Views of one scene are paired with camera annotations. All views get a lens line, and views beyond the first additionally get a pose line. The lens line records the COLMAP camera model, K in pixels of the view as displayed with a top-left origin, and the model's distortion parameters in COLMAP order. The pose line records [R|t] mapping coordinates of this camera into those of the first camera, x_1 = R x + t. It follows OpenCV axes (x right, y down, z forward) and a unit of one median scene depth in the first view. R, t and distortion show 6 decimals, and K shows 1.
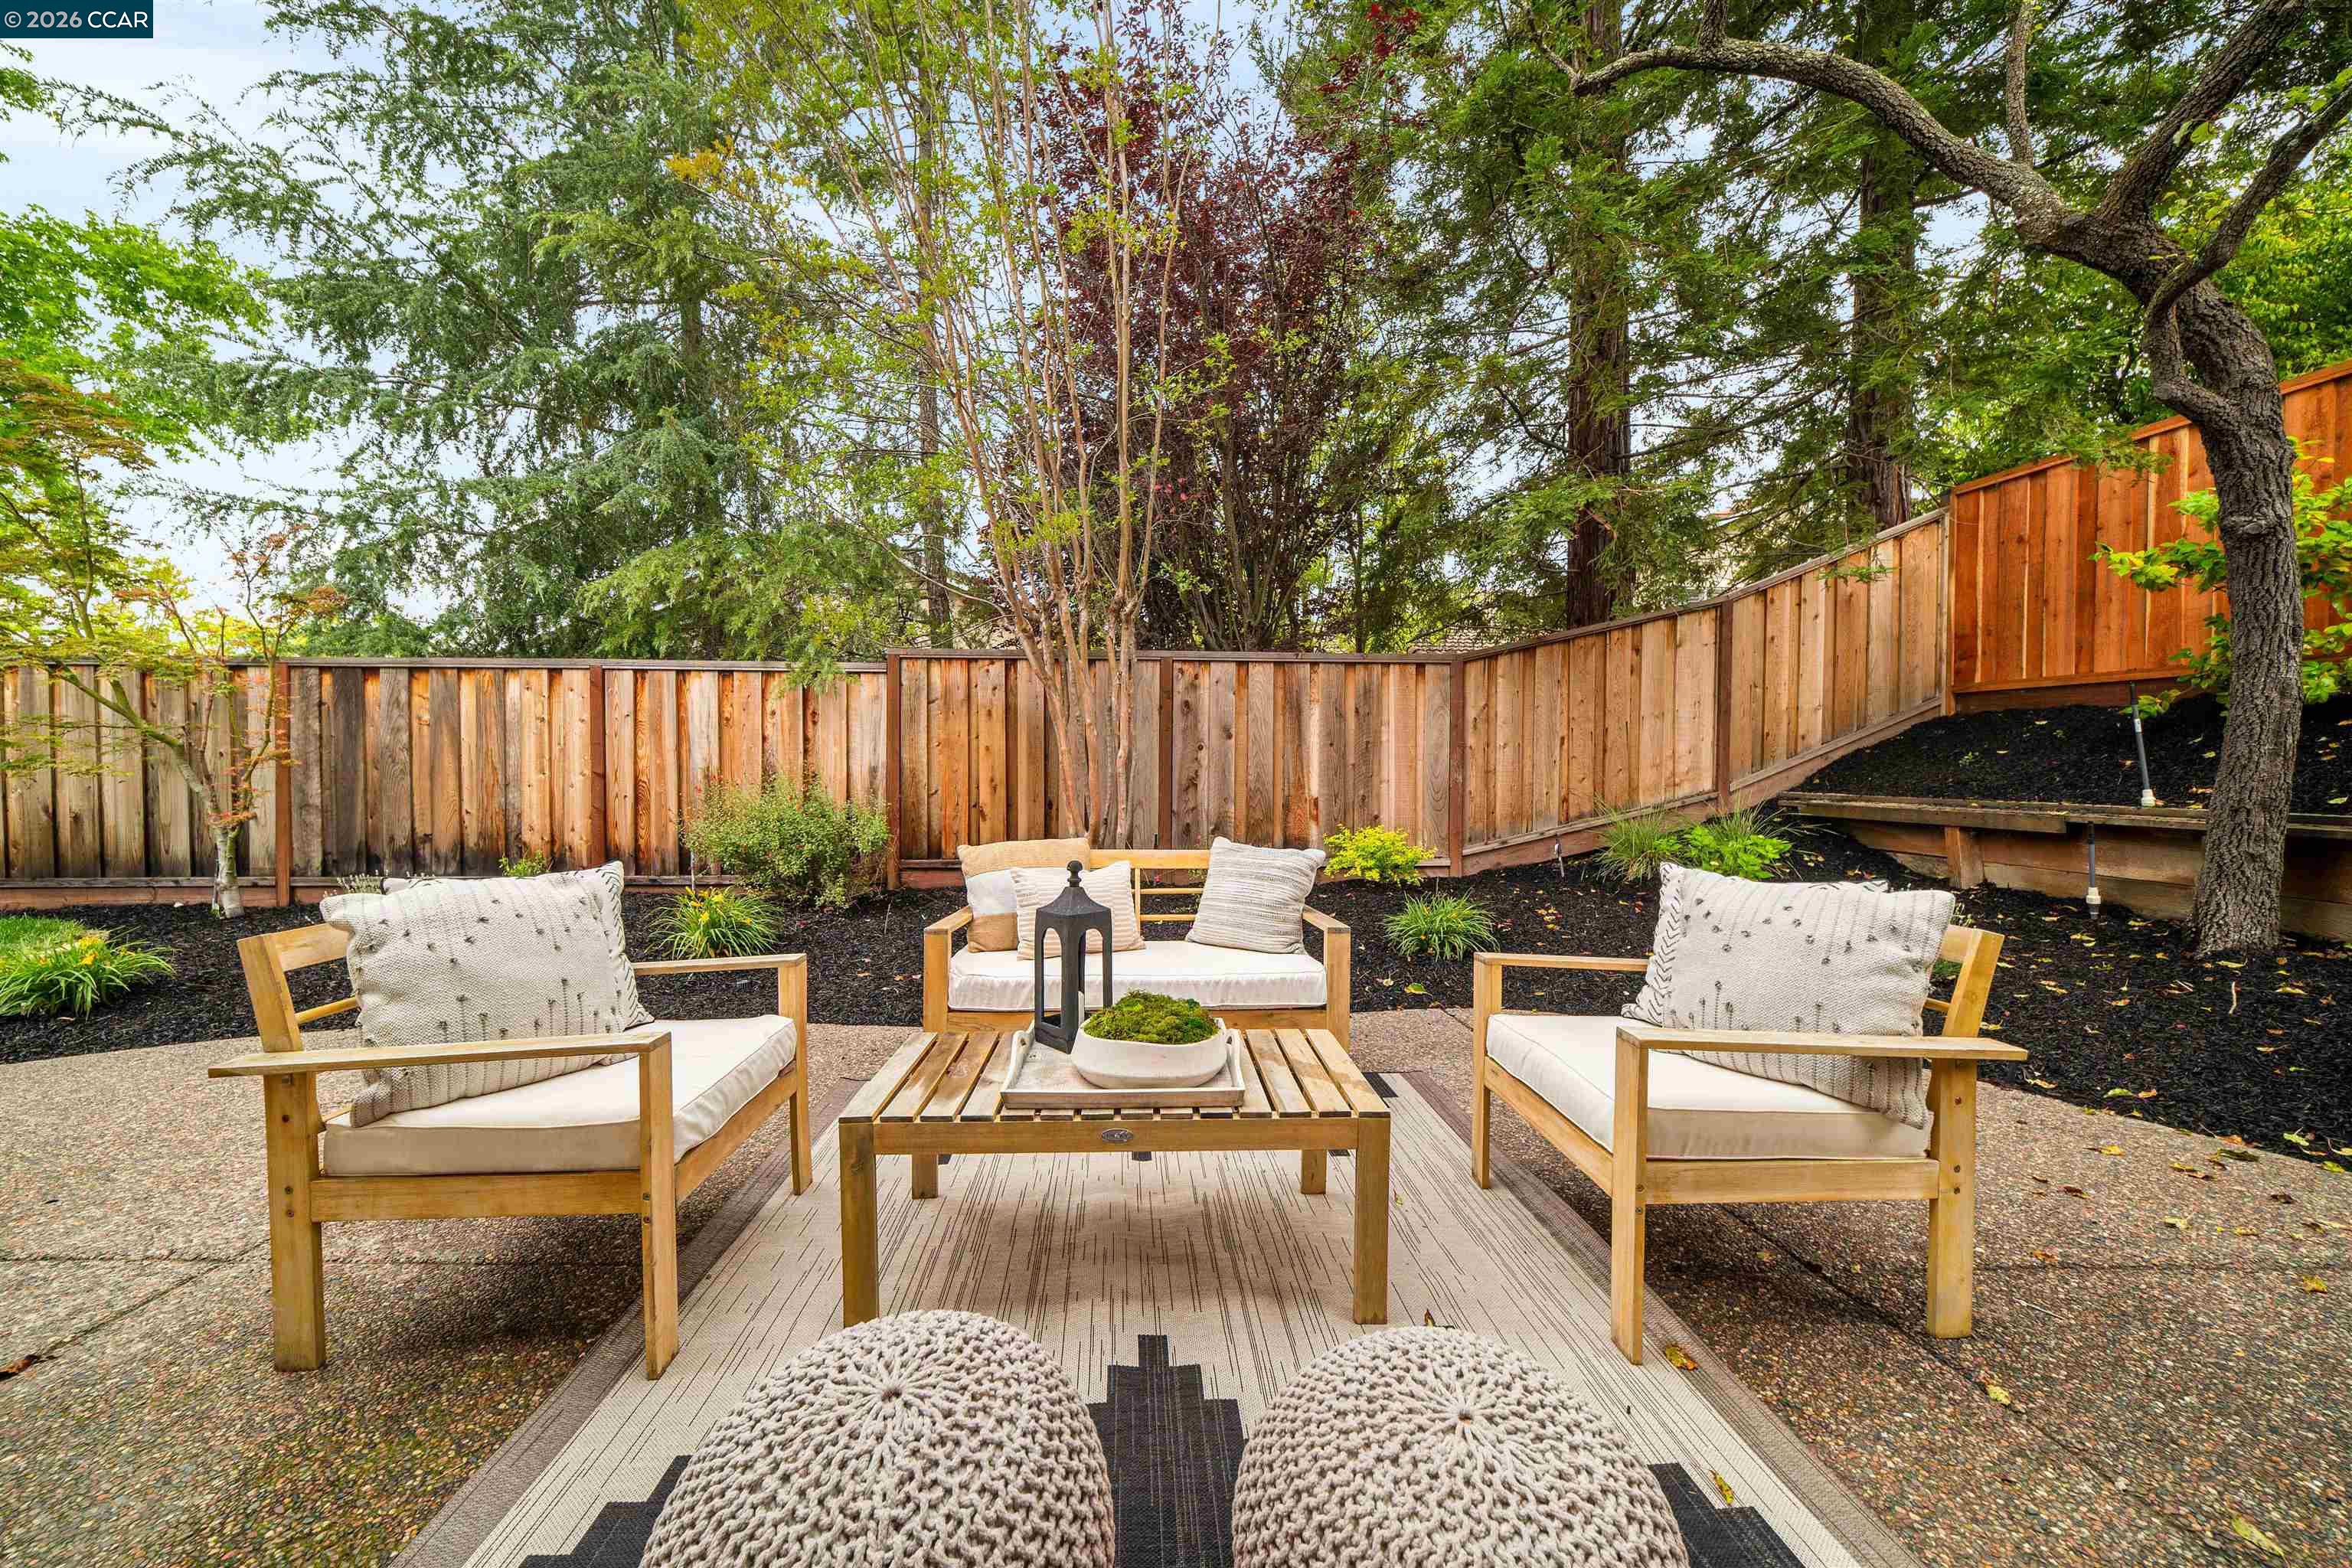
lens RADIAL K [[853.4, 0, 1171.2], [0, 853.4, 780.1], [0, 0, 1]] dist [-0.002170, -0.000193]
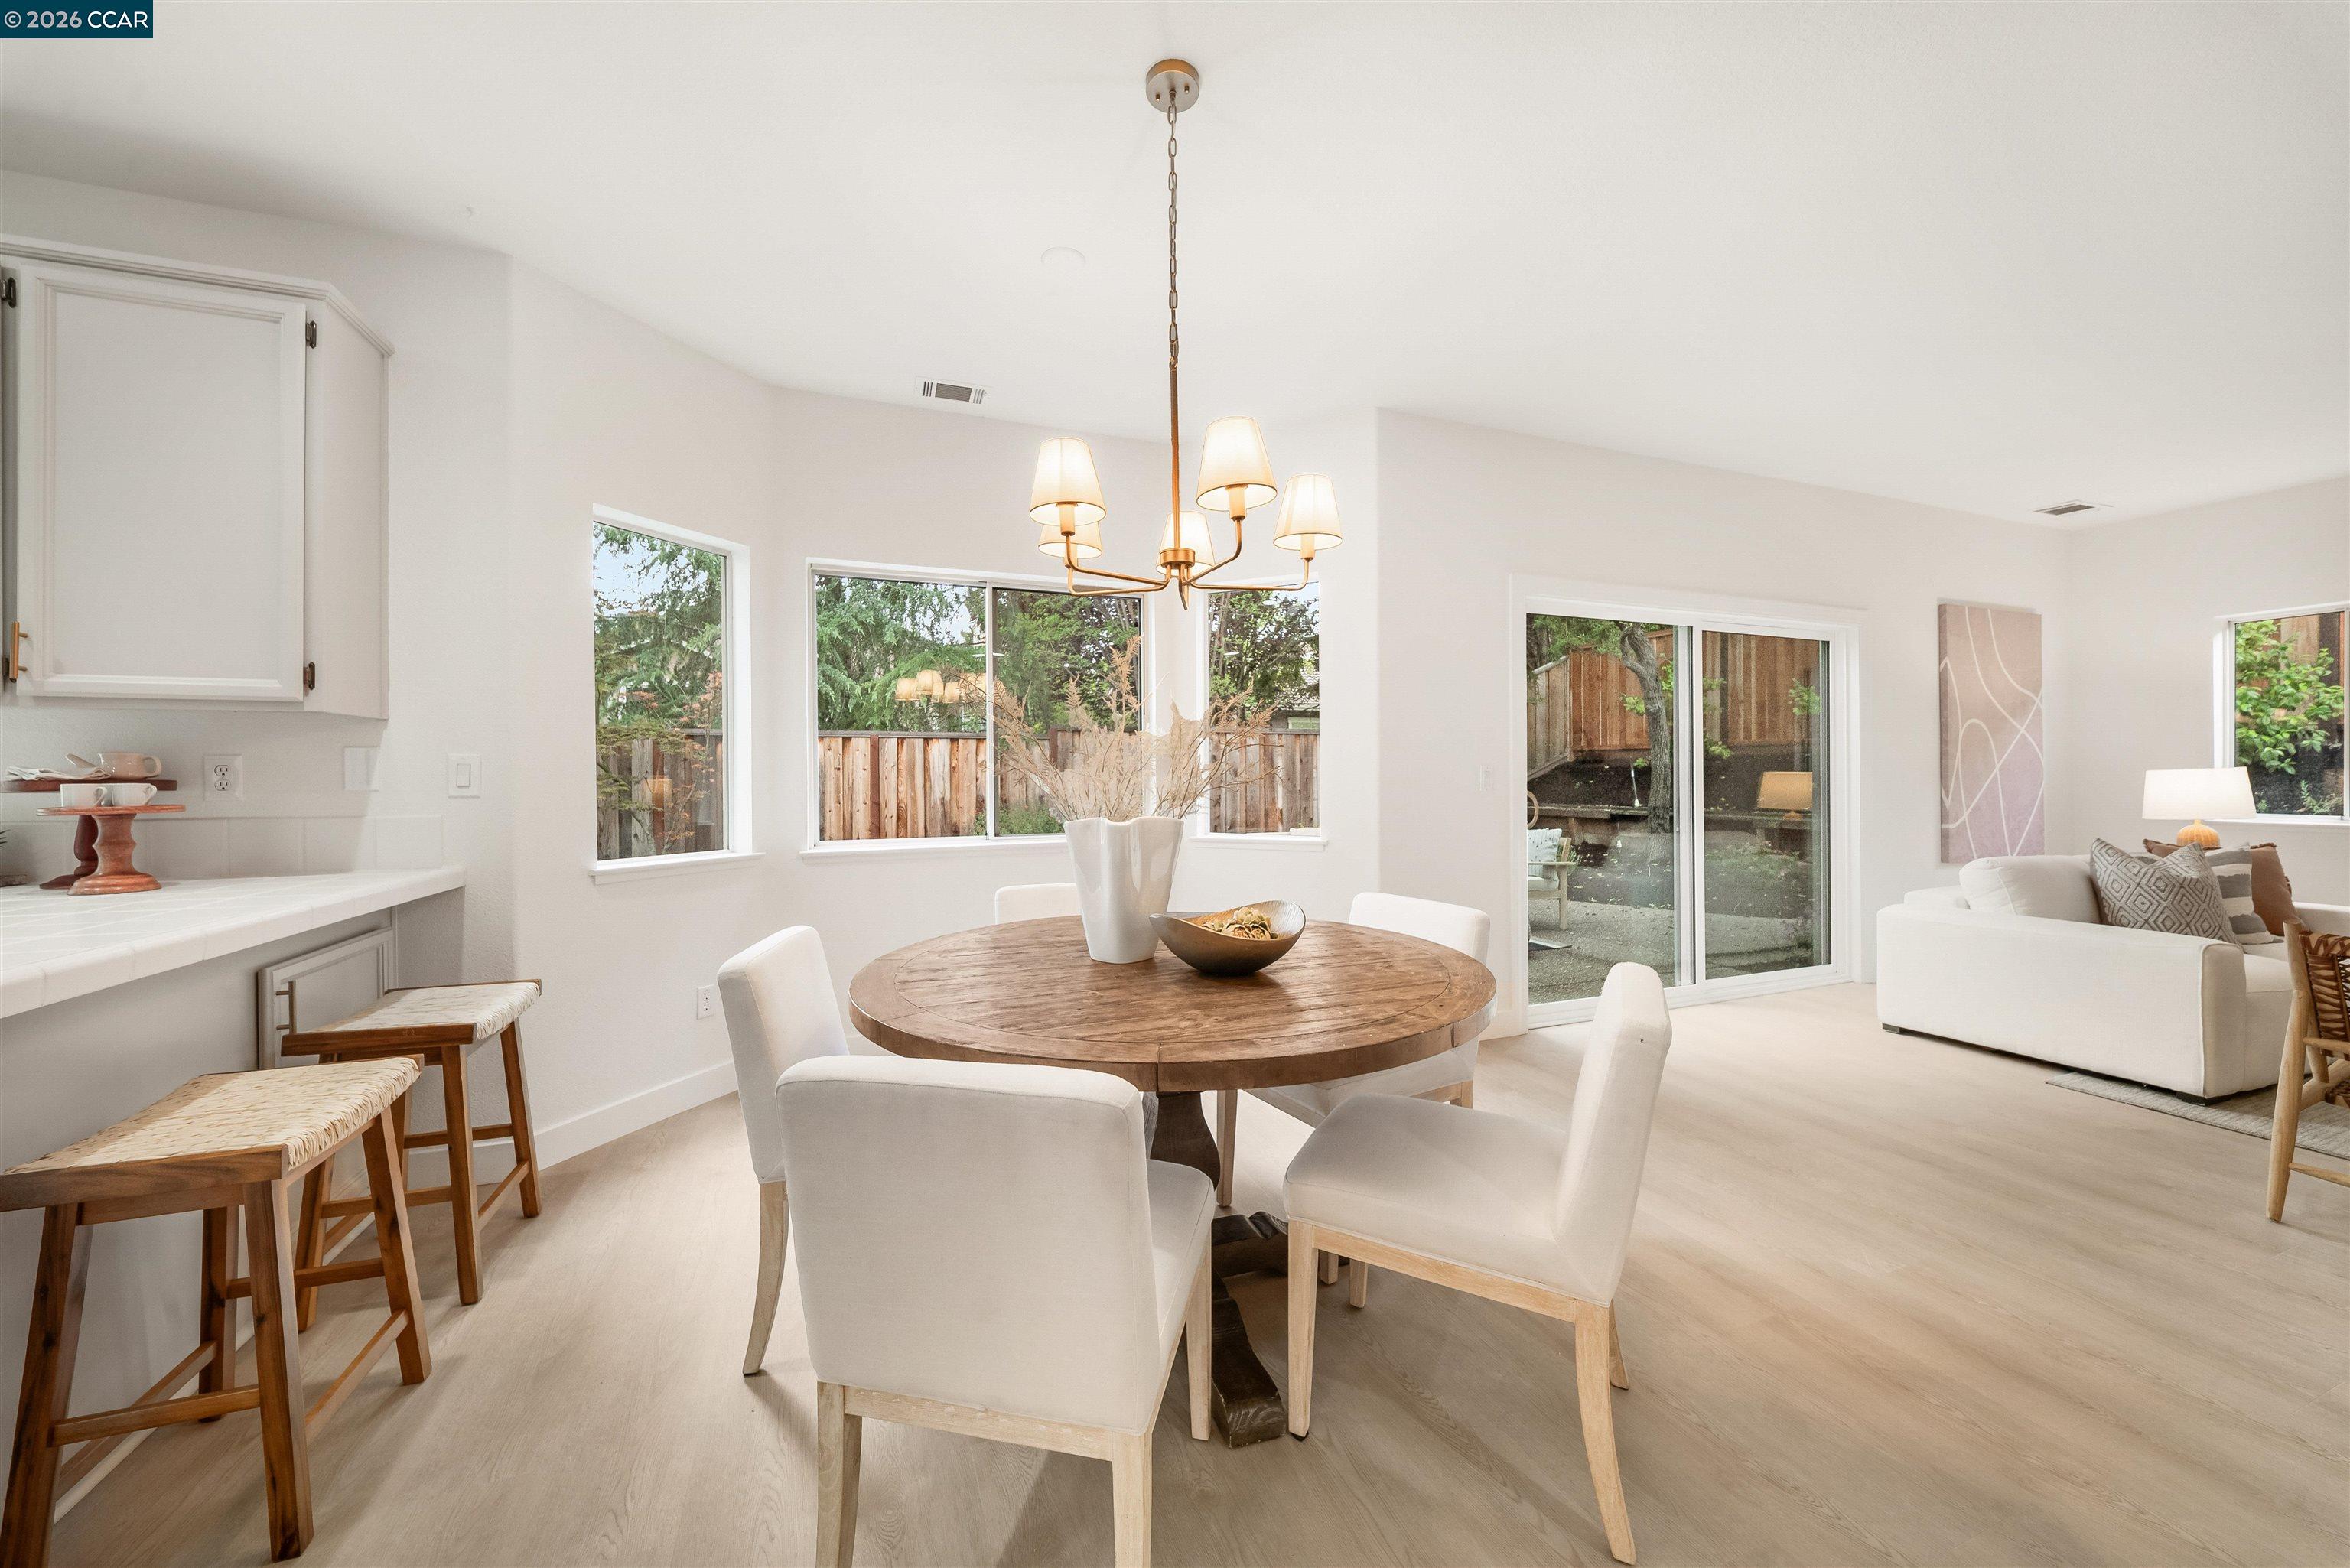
lens RADIAL K [[852.6, 0, 1176.4], [0, 852.6, 779.2], [0, 0, 1]] dist [-0.002170, -0.000193]
pose [[0.957073, -0.008782, 0.289714, -0.592235], [0.012852, 0.999844, -0.012147, -0.025015], [-0.289562, 0.015349, 0.957036, -0.691604]]
